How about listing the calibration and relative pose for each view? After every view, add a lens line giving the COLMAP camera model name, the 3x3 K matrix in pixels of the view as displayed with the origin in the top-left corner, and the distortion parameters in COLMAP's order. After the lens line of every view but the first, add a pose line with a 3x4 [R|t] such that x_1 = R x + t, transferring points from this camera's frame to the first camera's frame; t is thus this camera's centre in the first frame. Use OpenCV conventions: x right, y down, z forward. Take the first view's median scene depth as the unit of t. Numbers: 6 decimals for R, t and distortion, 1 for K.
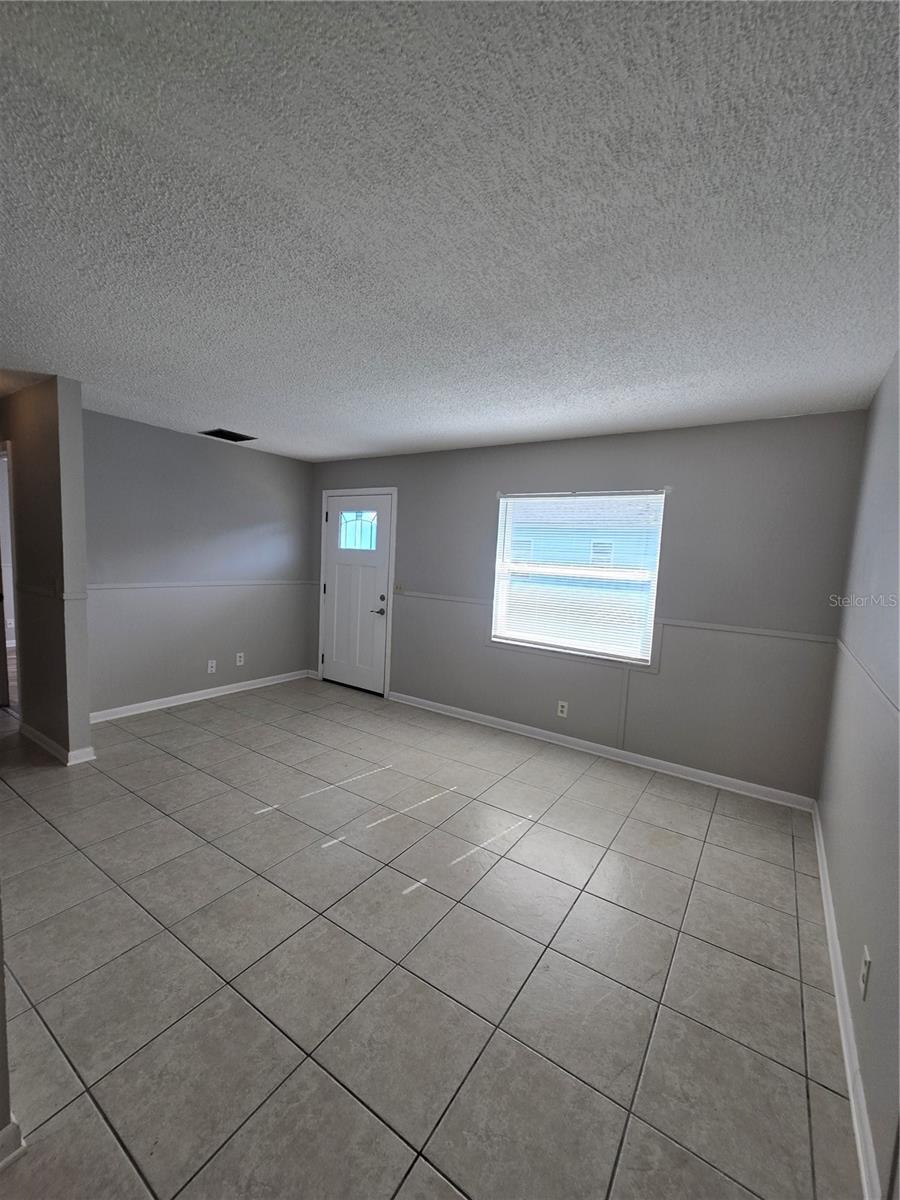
lens RADIAL K [[490.3, 0, 448.3], [0, 490.3, 601.5], [0, 0, 1]] dist [-0.007015, -0.000237]
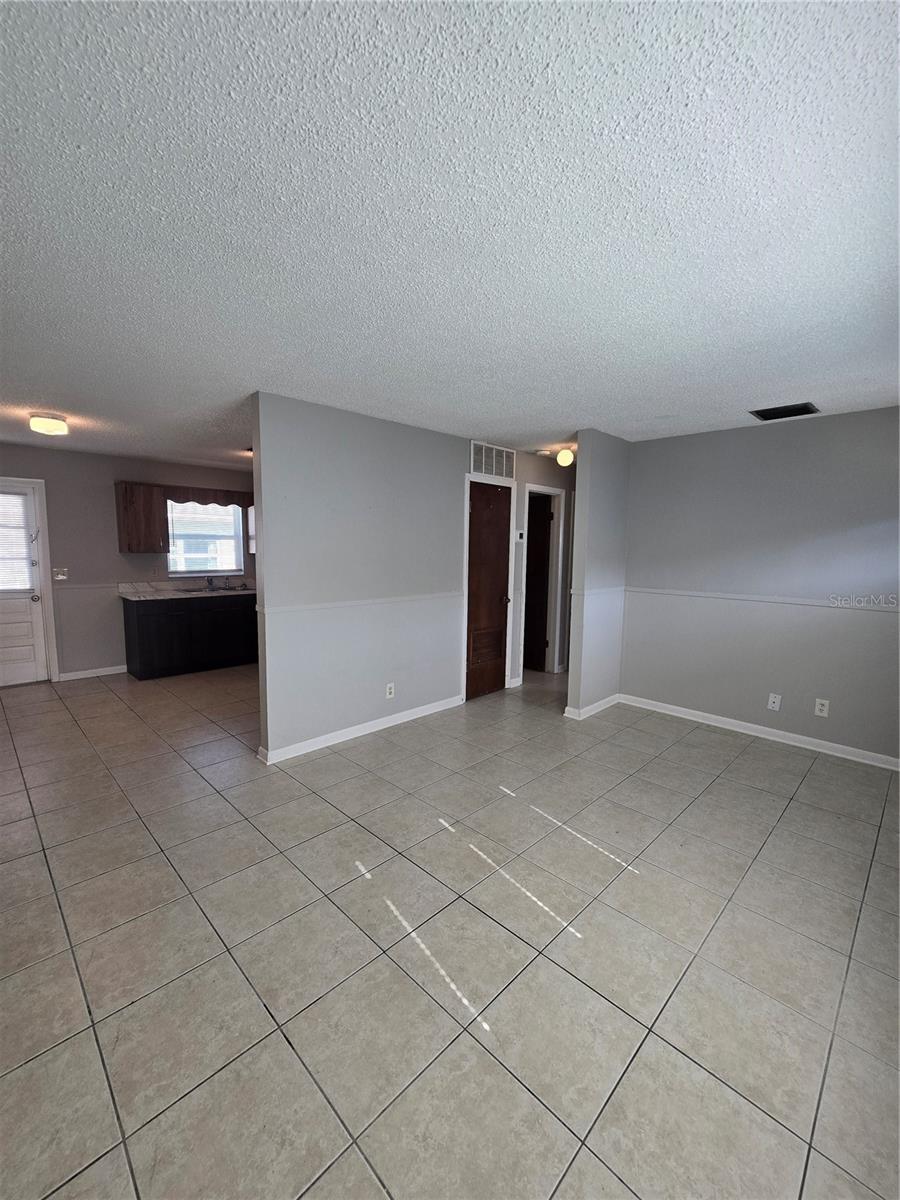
lens RADIAL K [[490.7, 0, 450.0], [0, 490.7, 600.0], [0, 0, 1]] dist [-0.000878, -0.000217]
pose [[-0.190412, 0.058279, -0.979973, 0.580835], [-0.114631, 0.990088, 0.081153, -0.055724], [0.974989, 0.127787, -0.181844, 0.859384]]
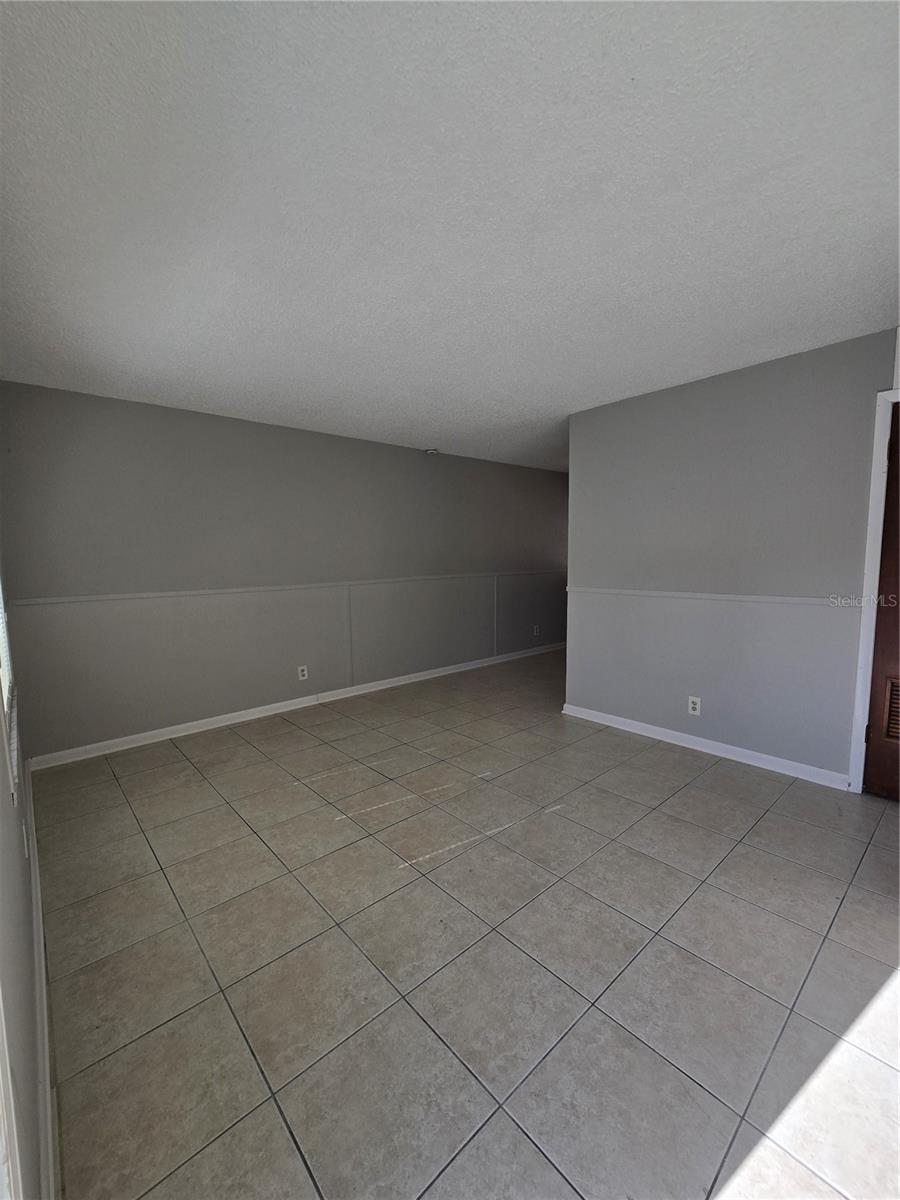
lens RADIAL K [[490.7, 0, 450.0], [0, 490.7, 600.0], [0, 0, 1]] dist [-0.000878, -0.000217]
pose [[-0.969708, -0.058972, 0.237043, -0.313863], [-0.011808, 0.980602, 0.195654, -0.122218], [-0.243983, 0.186928, -0.951593, 1.566154]]
